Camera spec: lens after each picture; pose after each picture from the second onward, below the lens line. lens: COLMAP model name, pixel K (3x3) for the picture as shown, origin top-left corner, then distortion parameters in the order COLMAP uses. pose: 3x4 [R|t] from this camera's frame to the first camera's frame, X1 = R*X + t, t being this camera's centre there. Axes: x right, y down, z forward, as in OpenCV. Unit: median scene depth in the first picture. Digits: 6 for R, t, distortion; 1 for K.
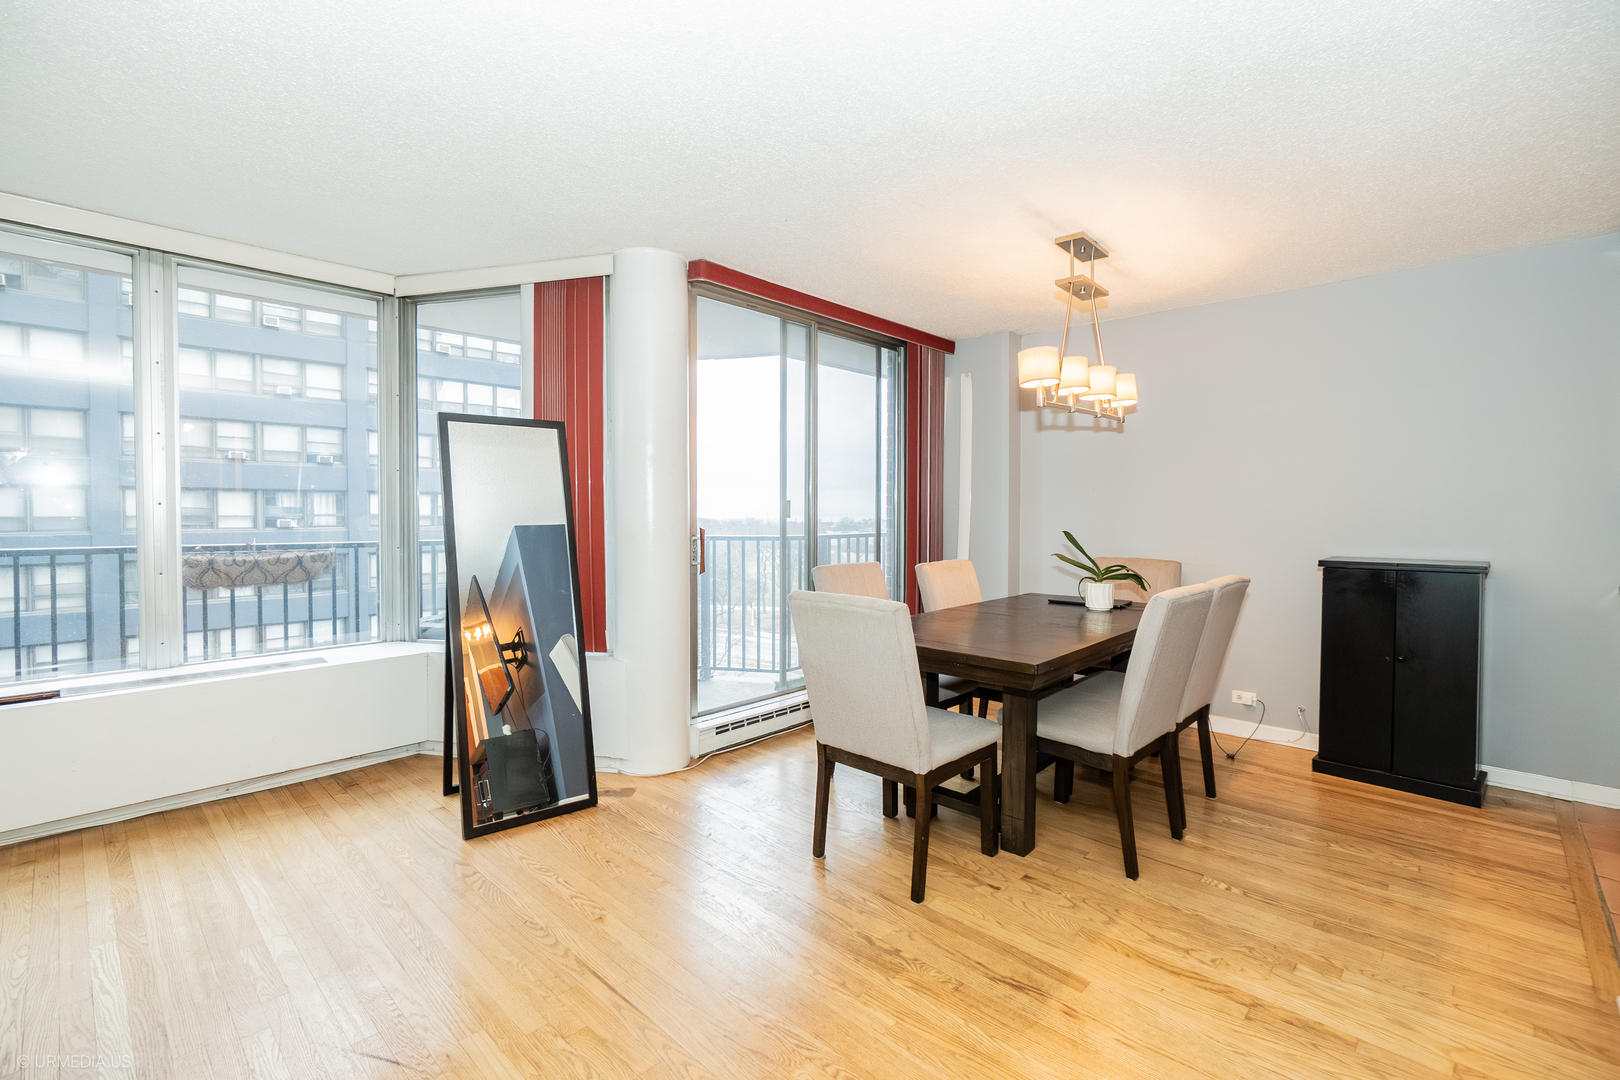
lens RADIAL K [[724.3, 0, 811.8], [0, 724.3, 528.2], [0, 0, 1]] dist [-0.000454, 0.000085]
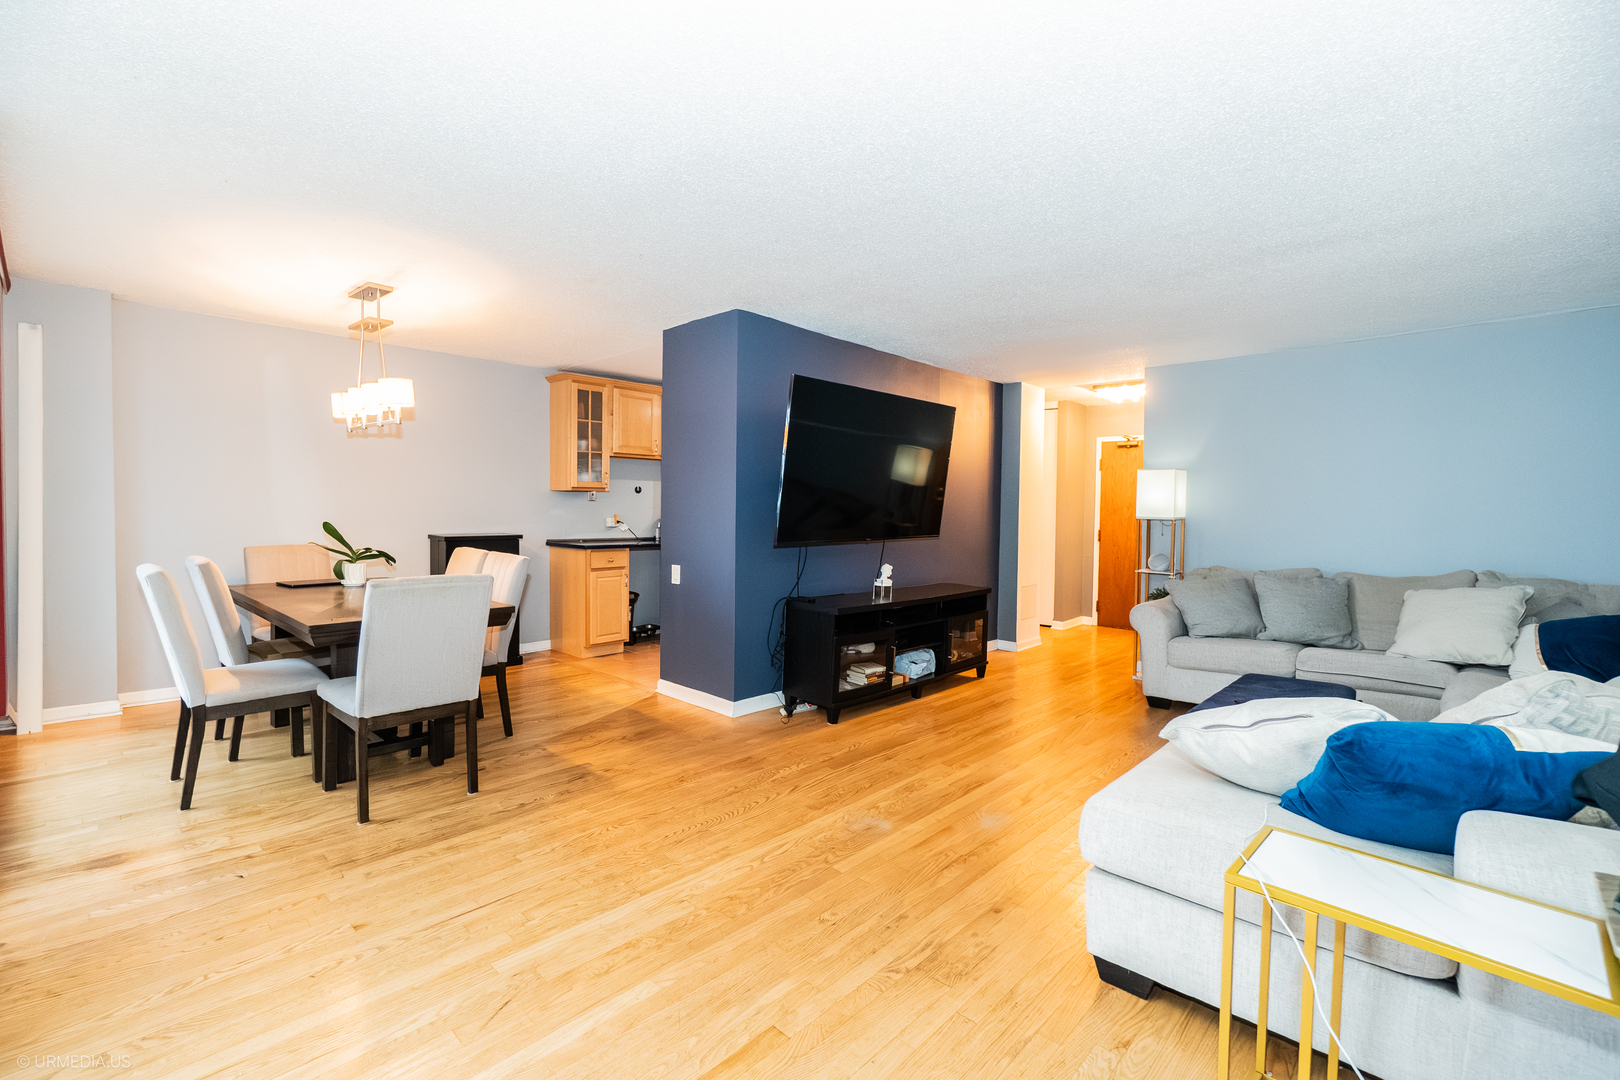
lens RADIAL K [[696.6, 0, 802.1], [0, 696.6, 527.1], [0, 0, 1]] dist [-0.001299, -0.000054]
pose [[-0.003690, -0.032278, 0.999472, -0.826789], [0.011061, 0.999416, 0.032317, -0.015781], [-0.999932, 0.011175, -0.003331, 0.270223]]
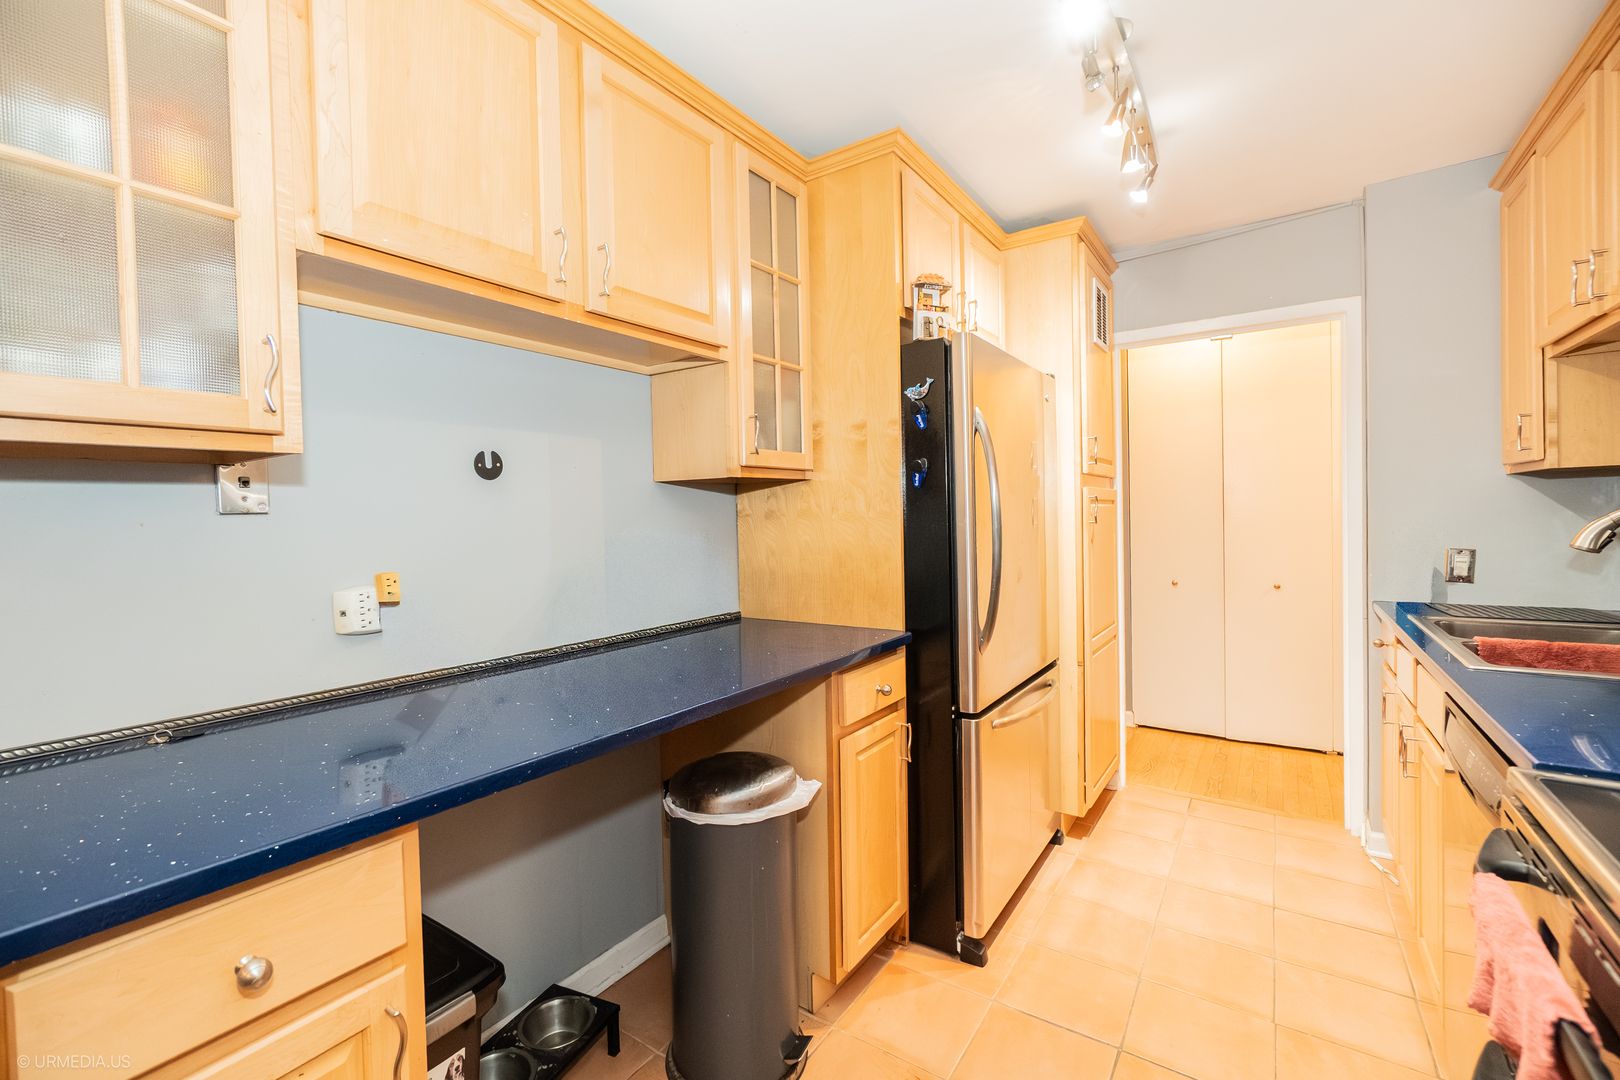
lens RADIAL K [[696.6, 0, 802.1], [0, 696.6, 527.1], [0, 0, 1]] dist [-0.001299, -0.000054]
pose [[-0.153852, -0.012314, 0.988017, 0.734527], [0.045214, 0.998787, 0.019489, -0.018655], [-0.987059, 0.047671, -0.153109, 0.608316]]
